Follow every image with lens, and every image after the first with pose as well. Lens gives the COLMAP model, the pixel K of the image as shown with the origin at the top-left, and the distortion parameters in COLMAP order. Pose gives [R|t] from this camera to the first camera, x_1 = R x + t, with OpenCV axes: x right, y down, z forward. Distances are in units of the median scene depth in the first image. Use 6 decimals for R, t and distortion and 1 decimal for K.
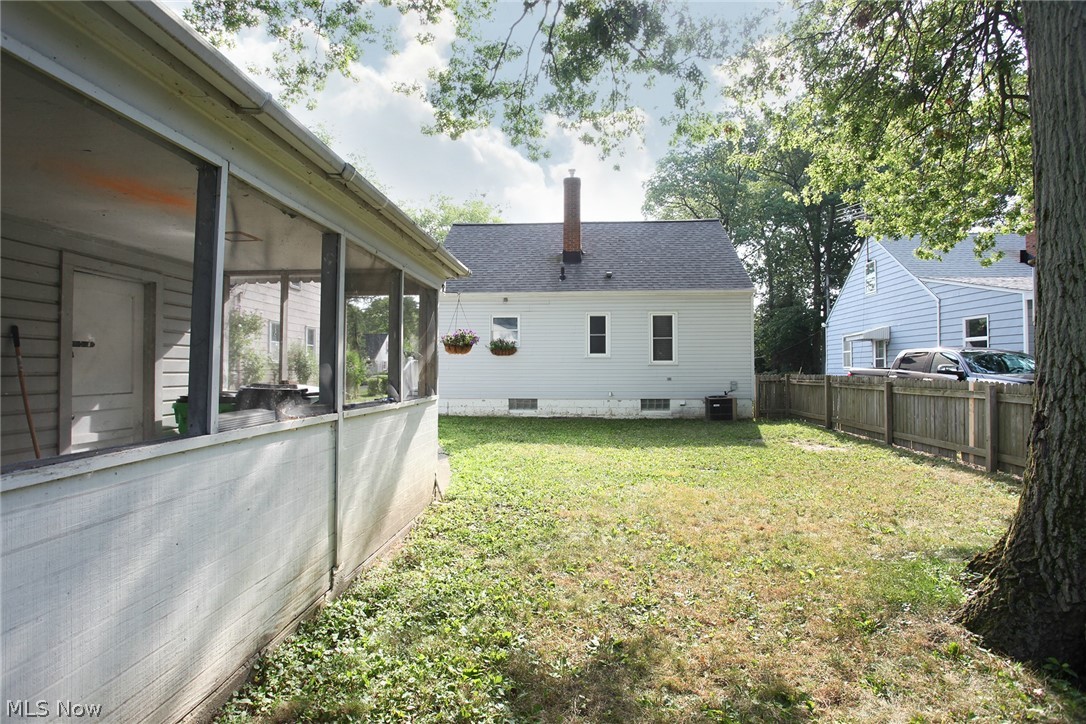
lens RADIAL K [[532.4, 0, 544.3], [0, 532.4, 359.5], [0, 0, 1]] dist [-0.068144, 0.030309]
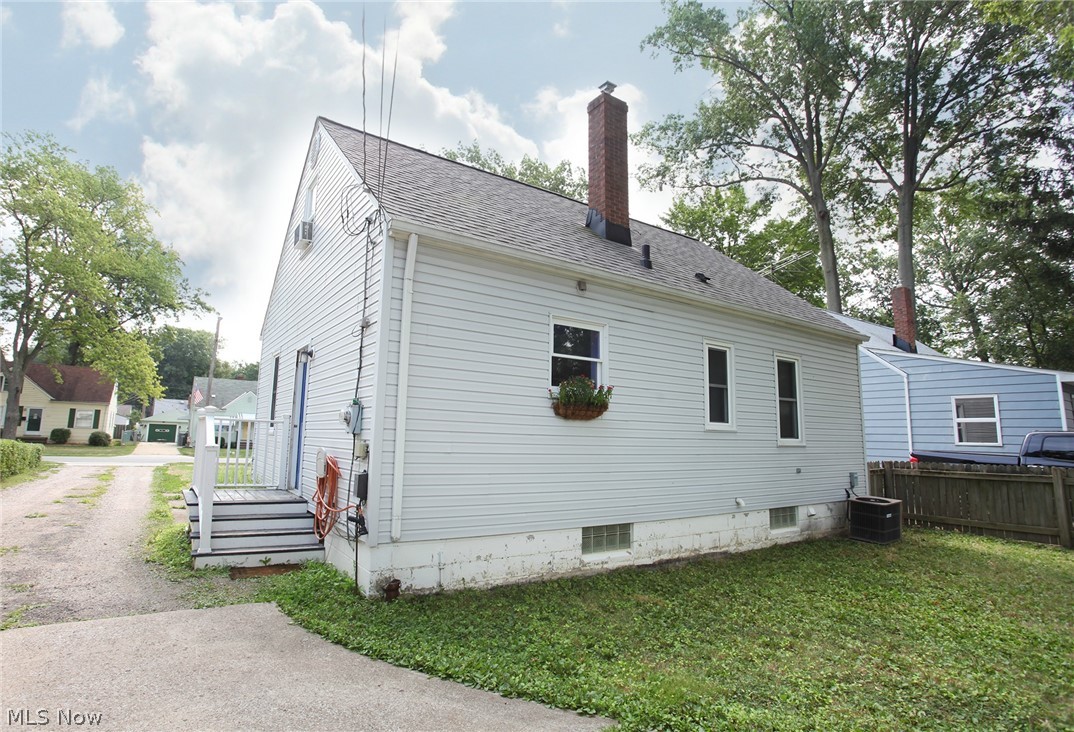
lens RADIAL K [[537.4, 0, 523.4], [0, 537.4, 365.7], [0, 0, 1]] dist [-0.060764, 0.025371]
pose [[0.805460, 0.097286, 0.584611, -0.350449], [-0.038779, 0.992972, -0.111813, -0.000852], [-0.591380, 0.067390, 0.803572, 0.693687]]
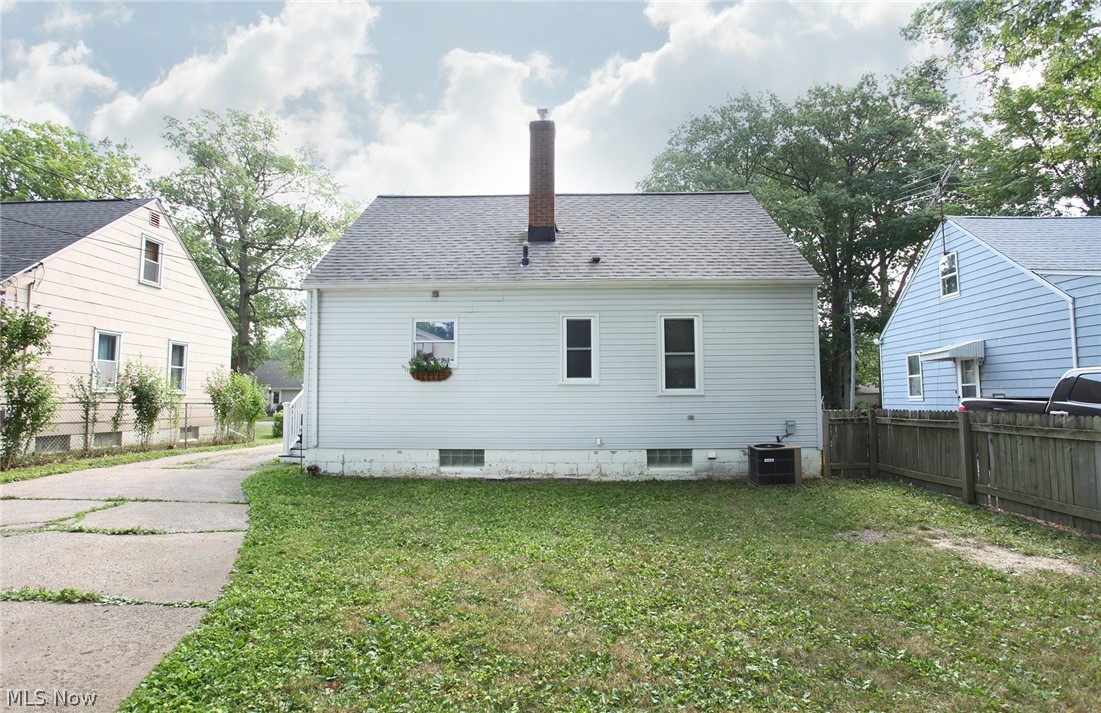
lens RADIAL K [[556.4, 0, 555.6], [0, 556.4, 354.9], [0, 0, 1]] dist [-0.070854, 0.037998]
pose [[0.999223, 0.000409, 0.039407, 0.045567], [0.001963, 0.998188, -0.060136, 0.001457], [-0.039361, 0.060167, 0.997412, 0.330857]]
